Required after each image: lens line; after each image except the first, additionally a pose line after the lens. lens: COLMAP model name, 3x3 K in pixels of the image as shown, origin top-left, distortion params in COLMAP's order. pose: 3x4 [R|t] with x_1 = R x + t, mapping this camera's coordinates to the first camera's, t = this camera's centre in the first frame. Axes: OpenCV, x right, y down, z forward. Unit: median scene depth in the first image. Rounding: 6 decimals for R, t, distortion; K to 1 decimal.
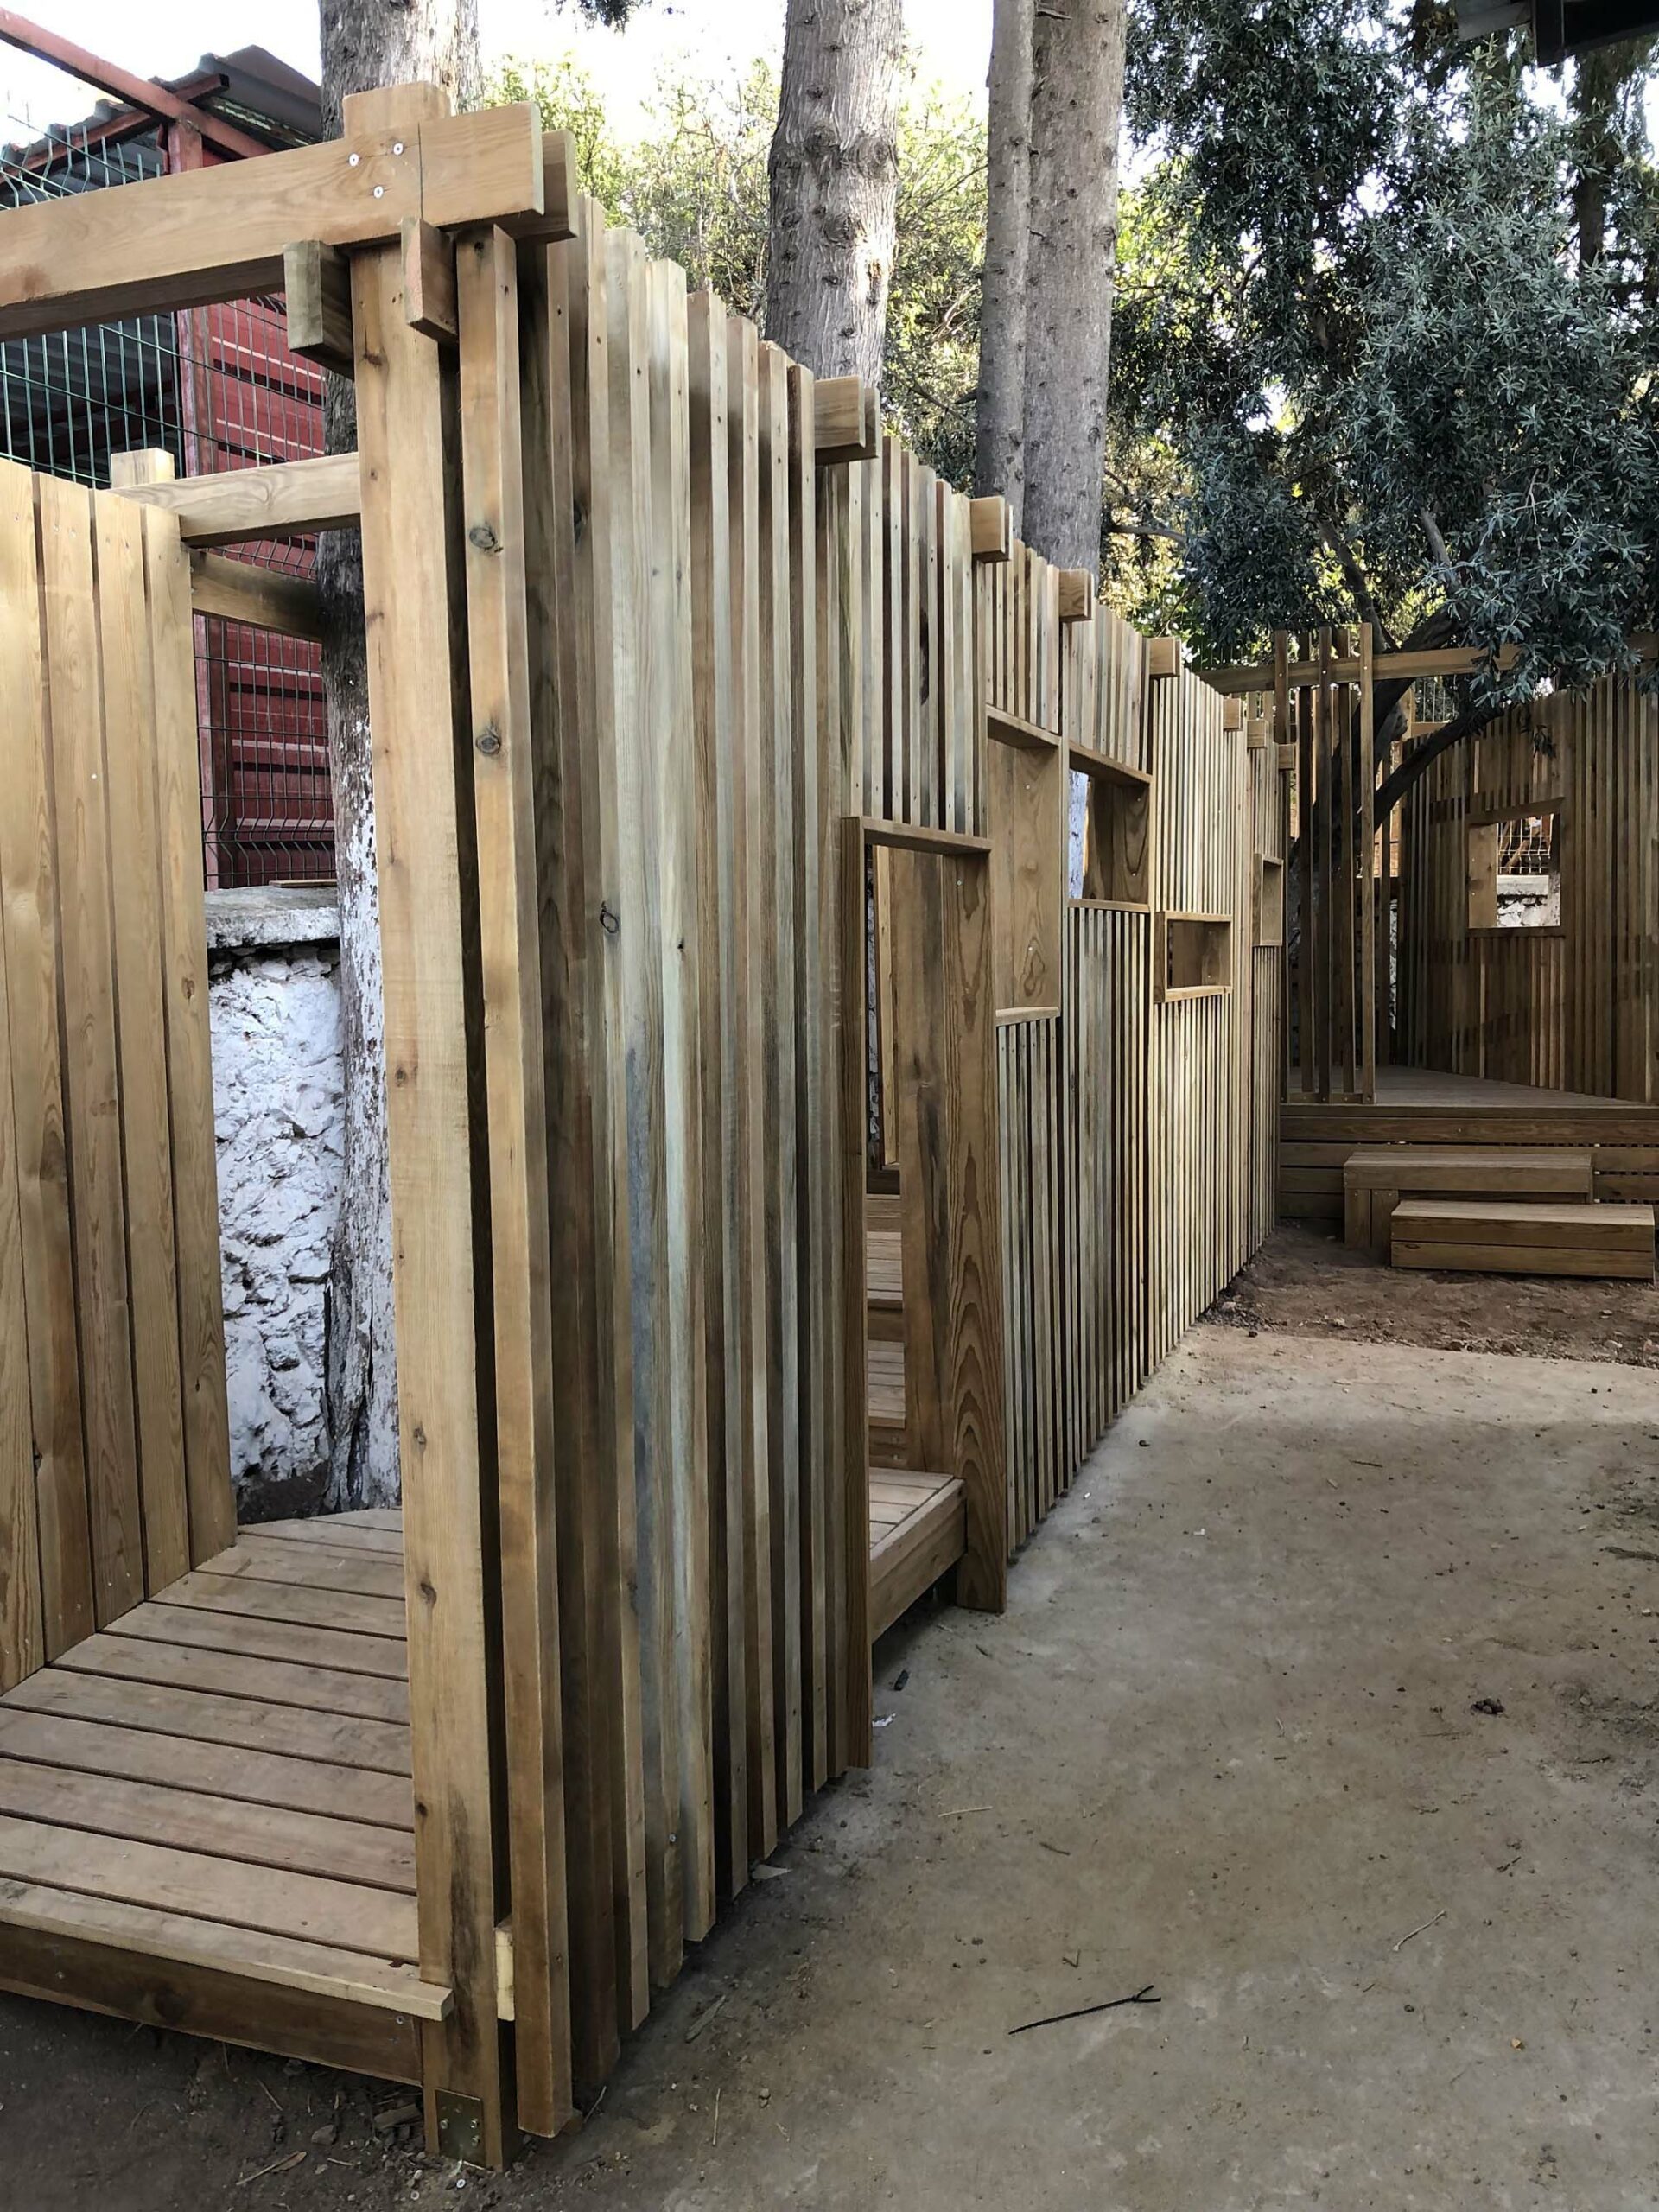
lens RADIAL K [[1779.7, 0, 844.3], [0, 1779.7, 1092.6], [0, 0, 1]] dist [0.072977, -0.080539]
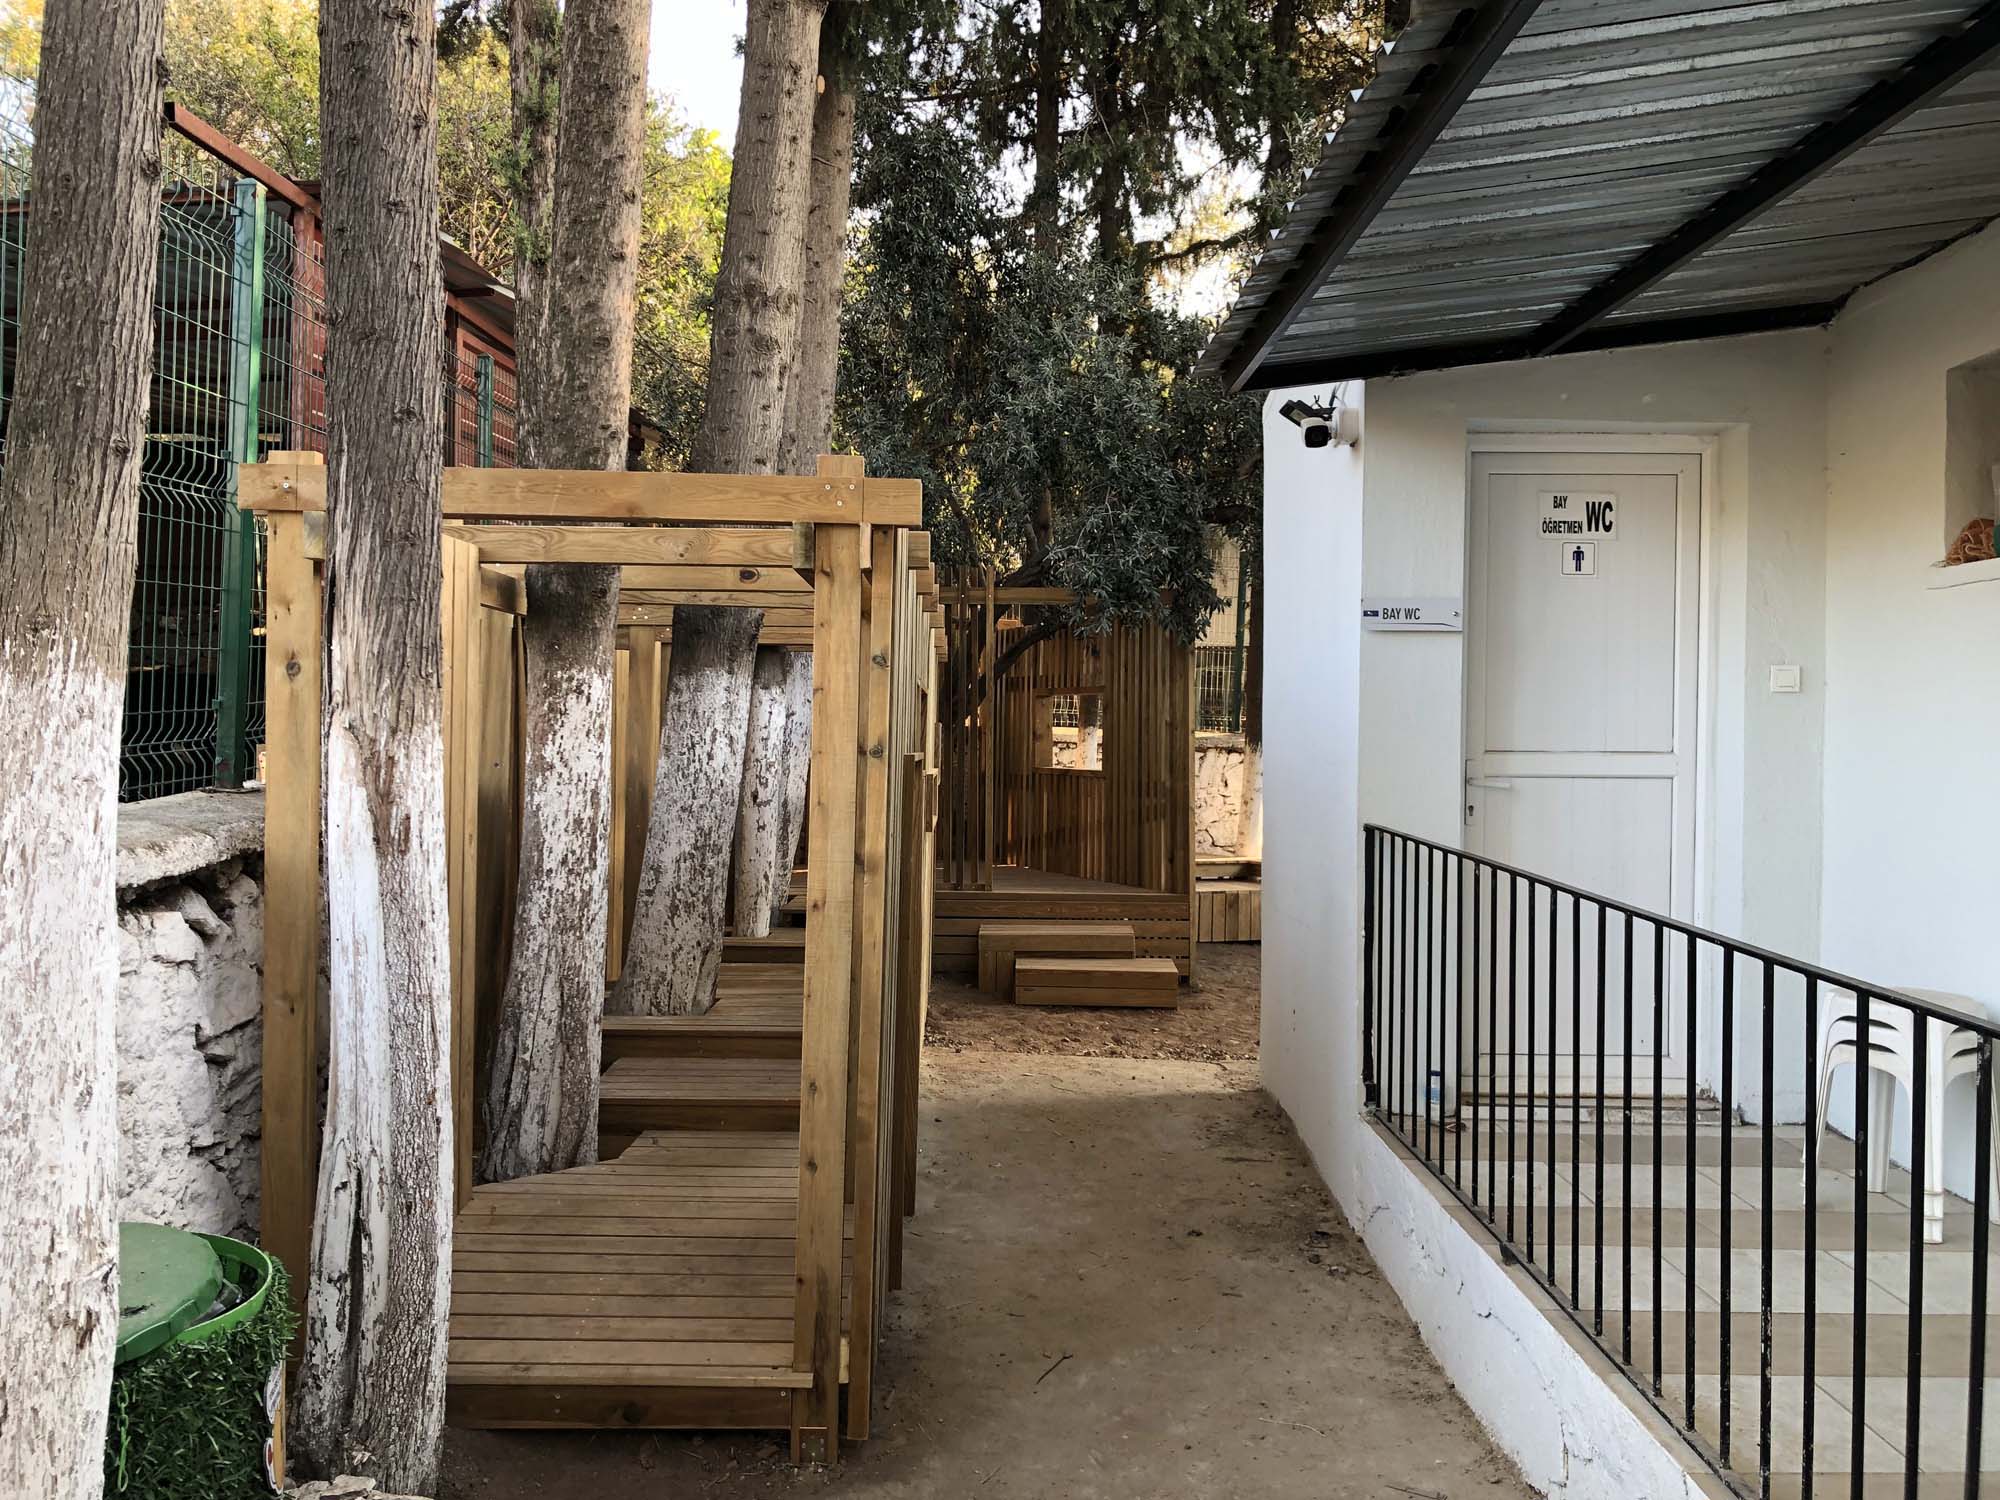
lens RADIAL K [[1590.3, 0, 996.8], [0, 1590.3, 749.9], [0, 0, 1]] dist [0.071596, -0.105695]
pose [[0.926076, 0.032444, 0.375939, -0.362732], [-0.005590, 0.997367, -0.072303, -0.029188], [-0.377295, 0.064856, 0.923819, -0.377167]]
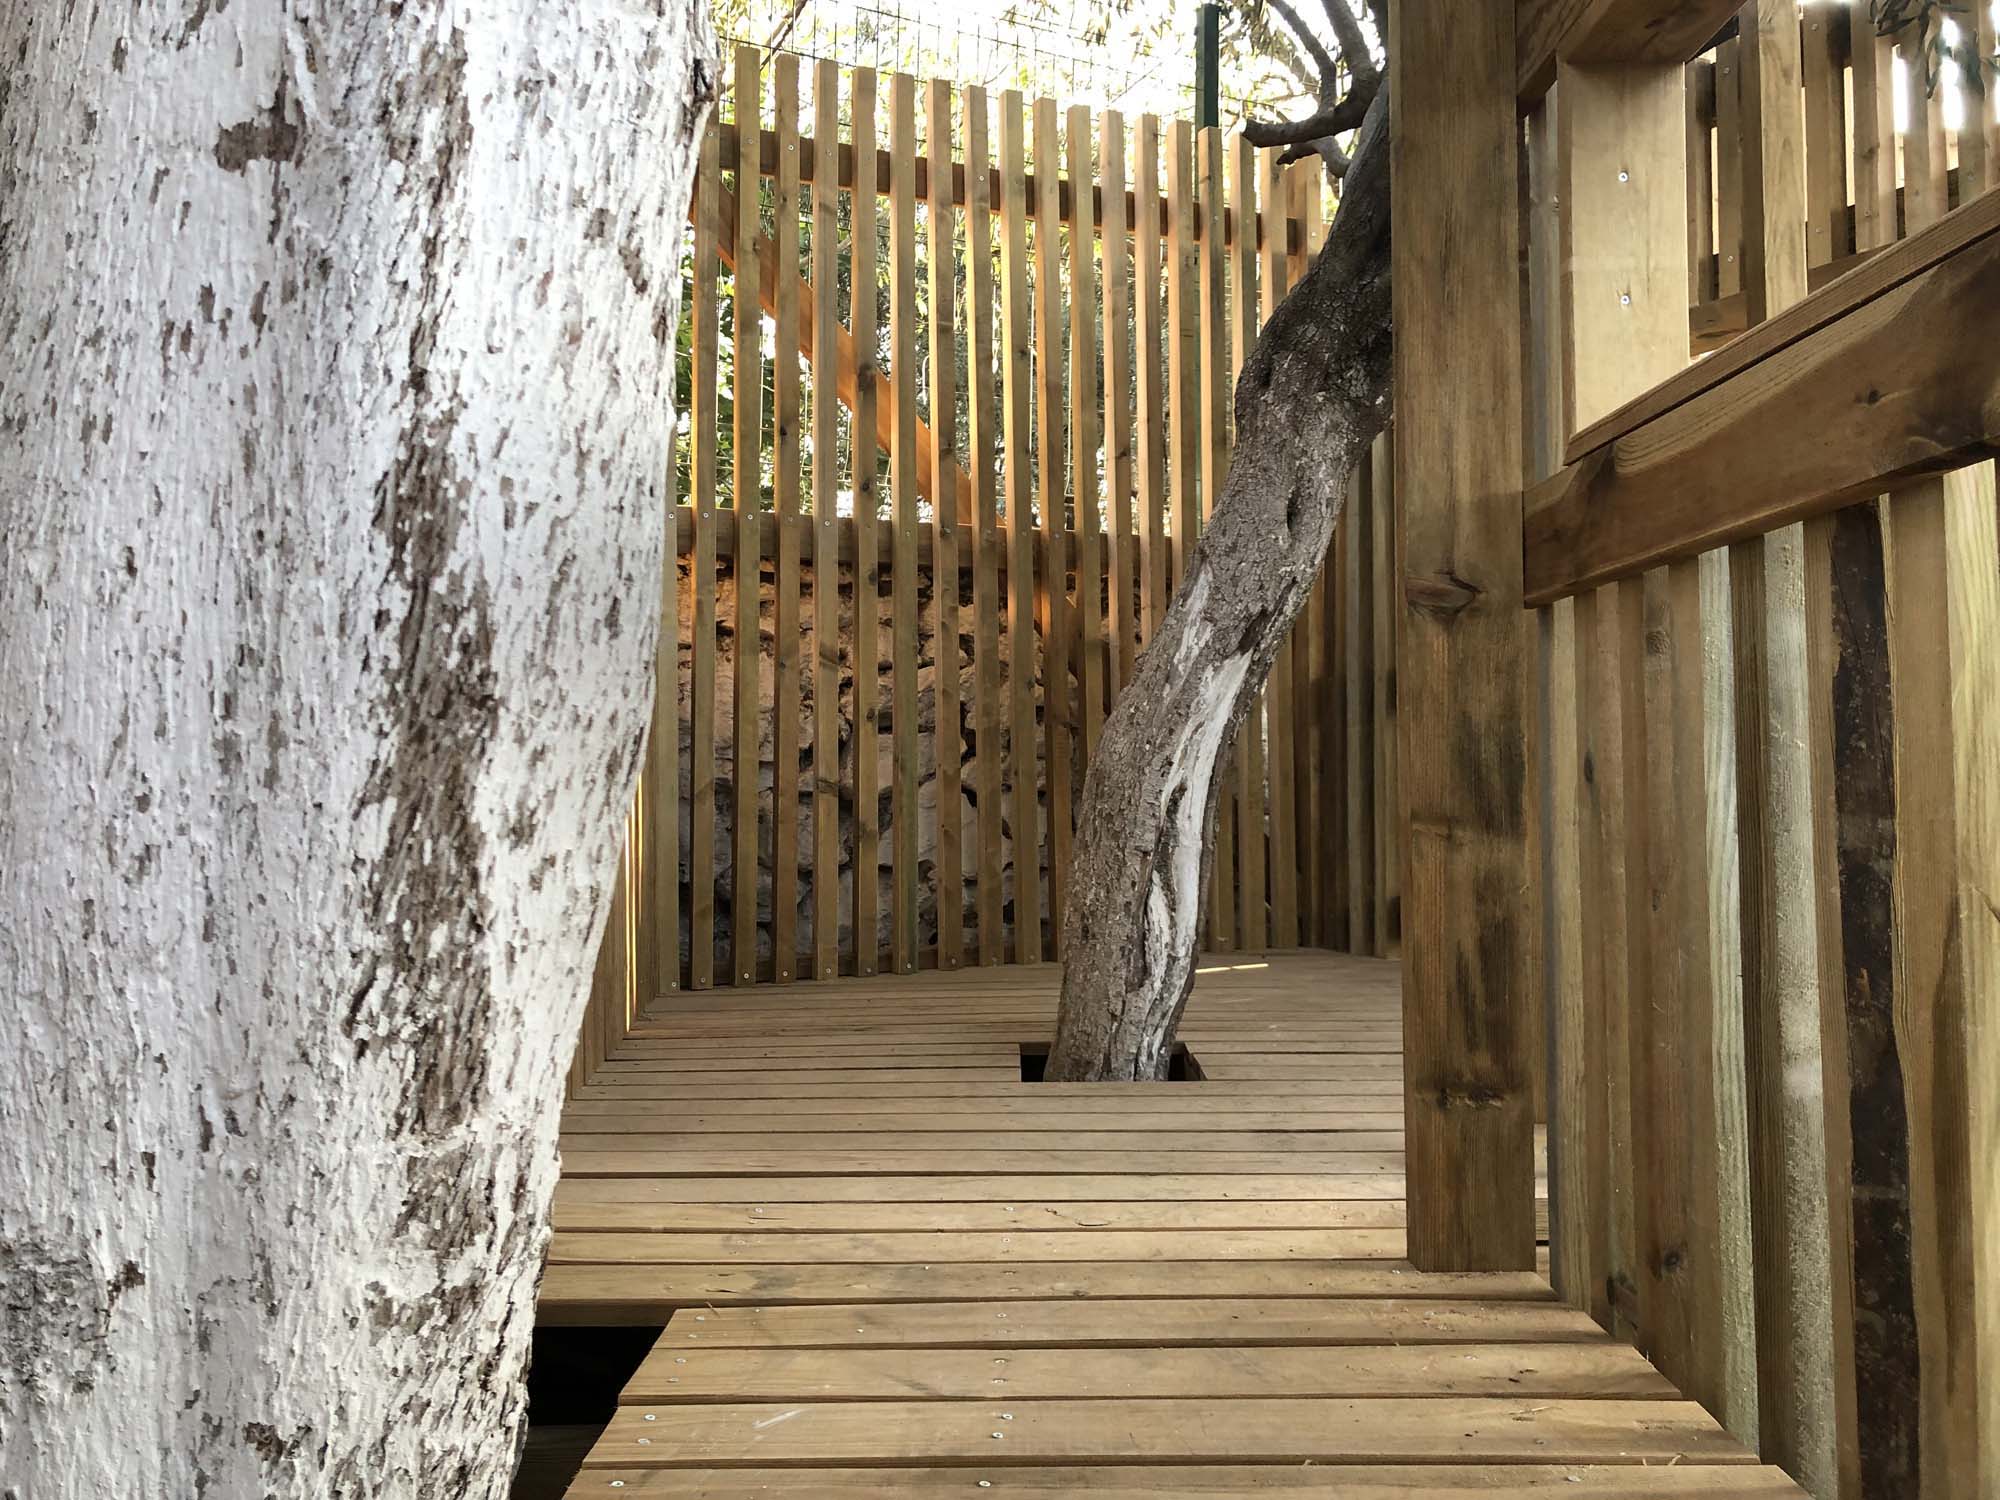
lens RADIAL K [[1626.2, 0, 971.3], [0, 1626.2, 722.9], [0, 0, 1]] dist [0.009097, -0.010482]
pose [[0.933979, 0.024187, 0.356508, 0.198518], [0.020062, 0.992583, -0.119900, -0.061493], [-0.356764, 0.119137, 0.926567, 1.603411]]
